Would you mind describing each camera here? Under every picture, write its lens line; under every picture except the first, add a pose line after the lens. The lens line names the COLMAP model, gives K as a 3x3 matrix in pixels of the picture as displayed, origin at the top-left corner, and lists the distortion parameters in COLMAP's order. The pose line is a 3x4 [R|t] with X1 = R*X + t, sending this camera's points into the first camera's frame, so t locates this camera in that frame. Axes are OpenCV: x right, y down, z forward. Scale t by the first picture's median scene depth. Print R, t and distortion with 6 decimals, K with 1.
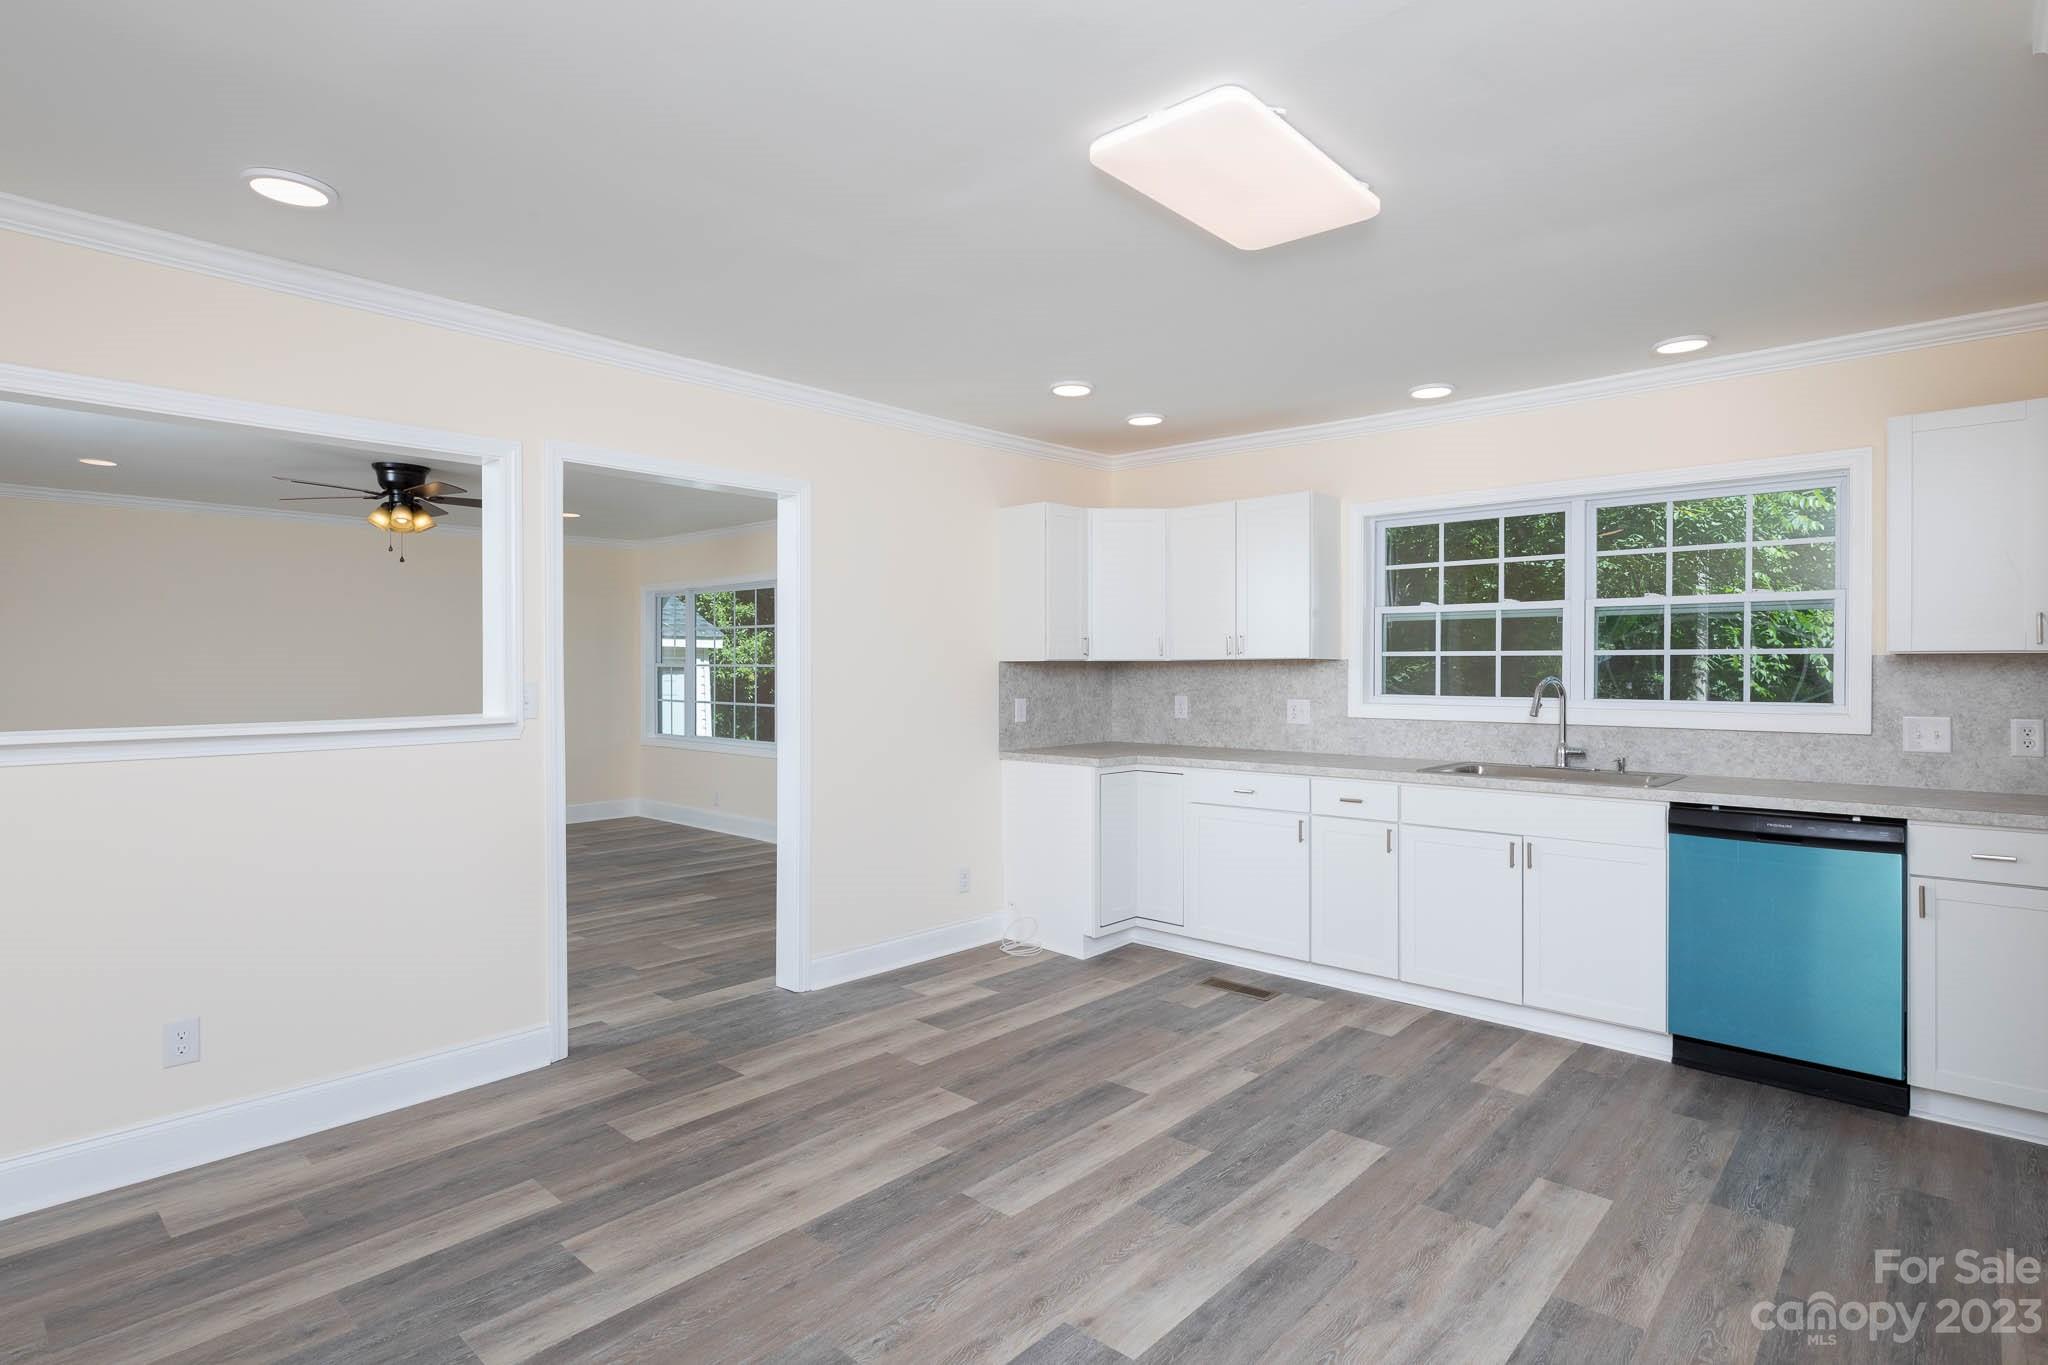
lens RADIAL K [[1034.4, 0, 1024.7], [0, 1034.4, 683.8], [0, 0, 1]] dist [0.003062, 0.000525]
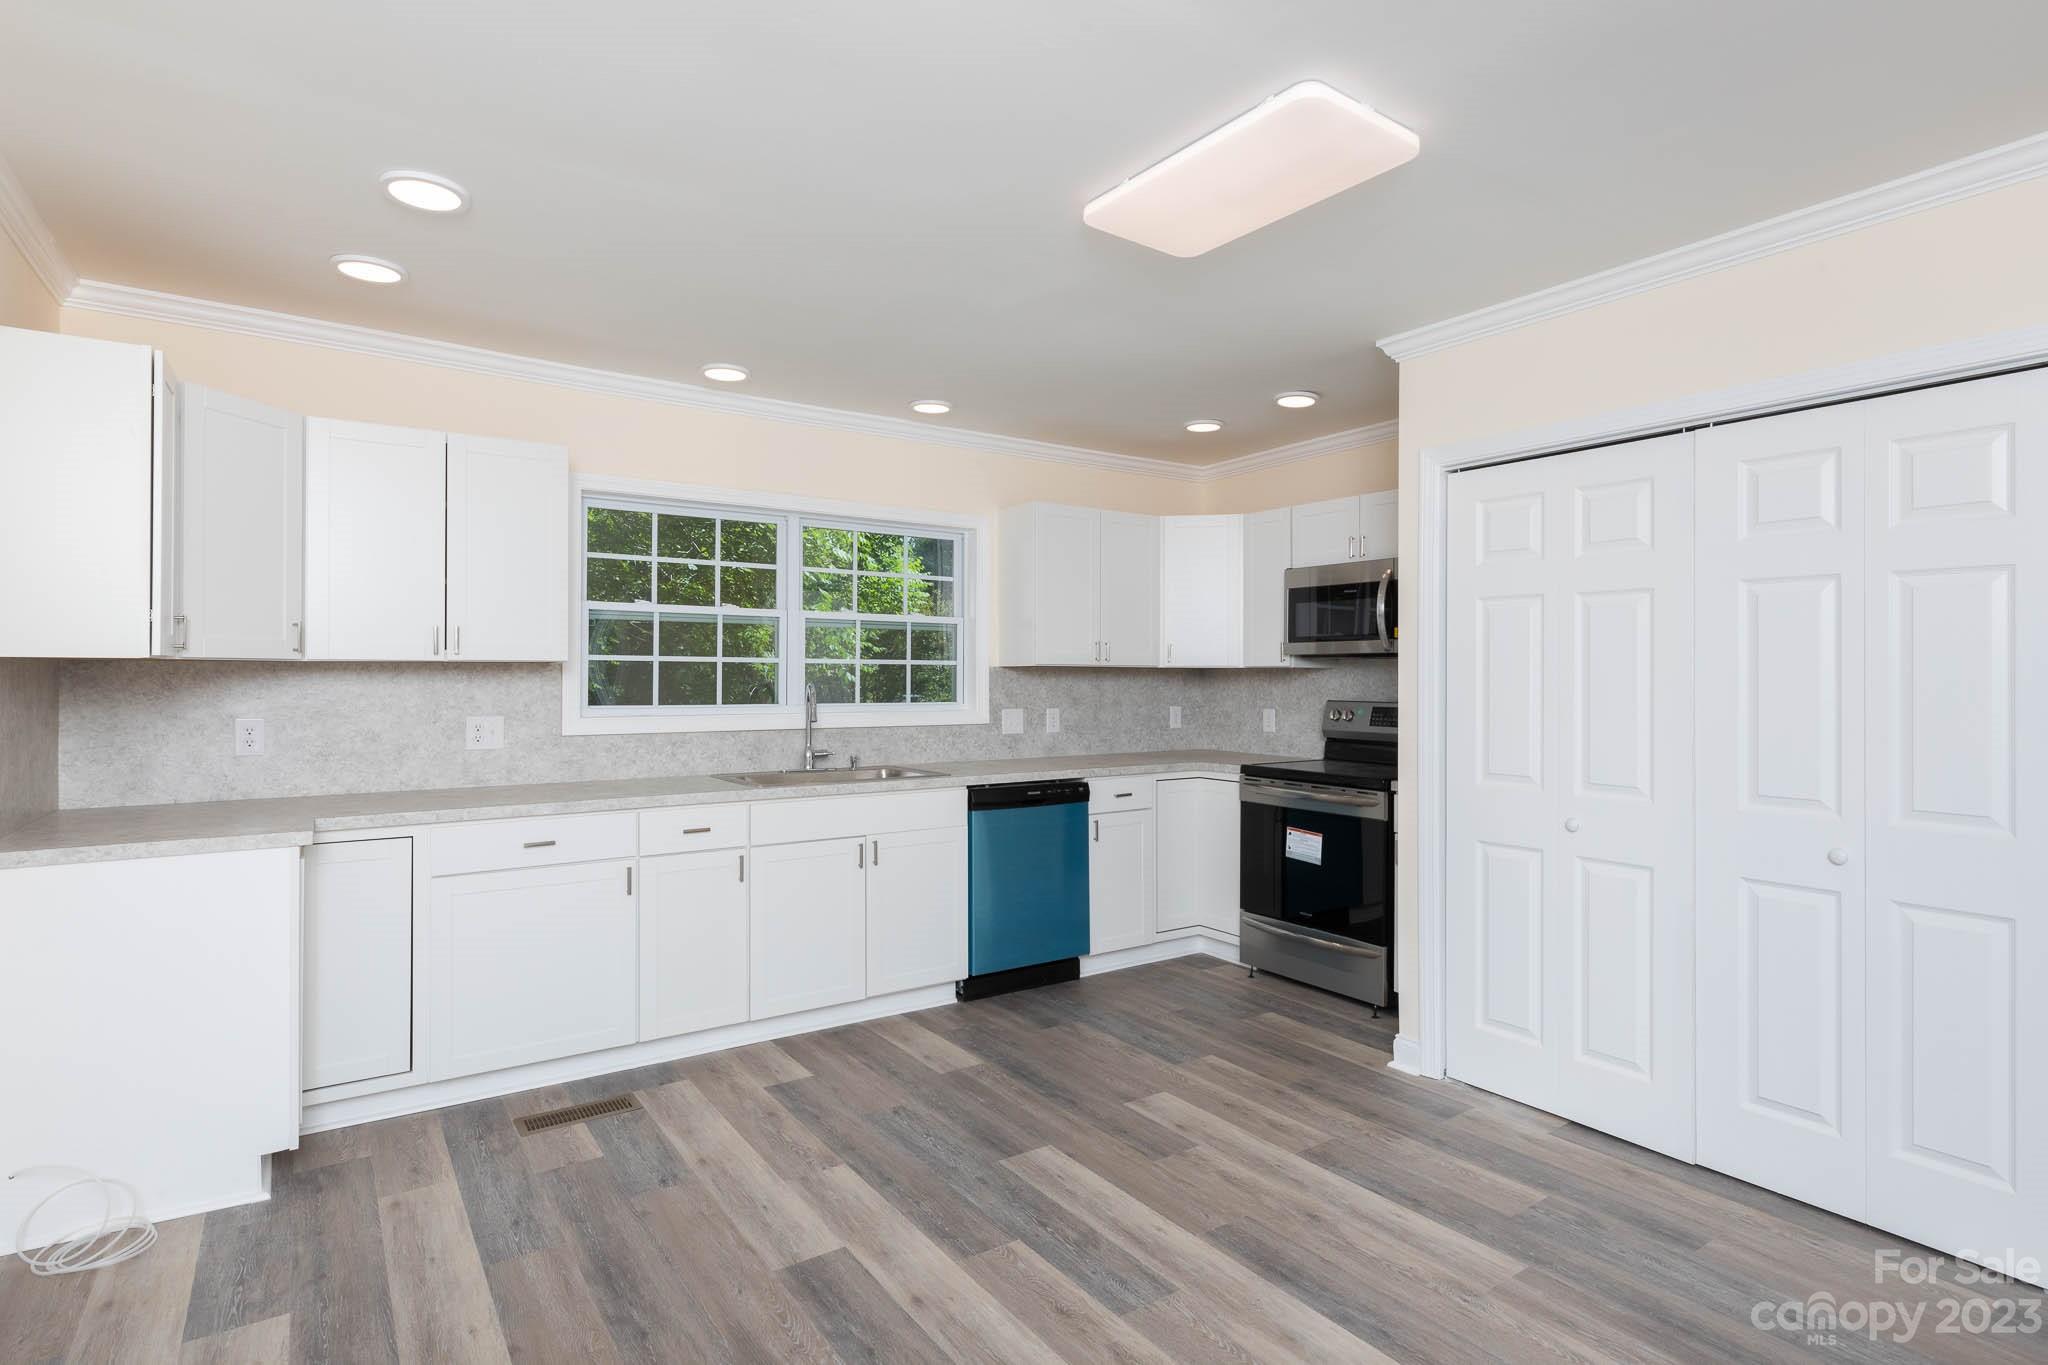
lens RADIAL K [[1033.6, 0, 1024.0], [0, 1033.6, 682.5], [0, 0, 1]] dist [0.002848, 0.000745]
pose [[0.227410, -0.005341, 0.973784, -0.473985], [0.011363, 0.999931, 0.002831, -0.008539], [-0.973733, 0.010422, 0.227455, 0.578716]]
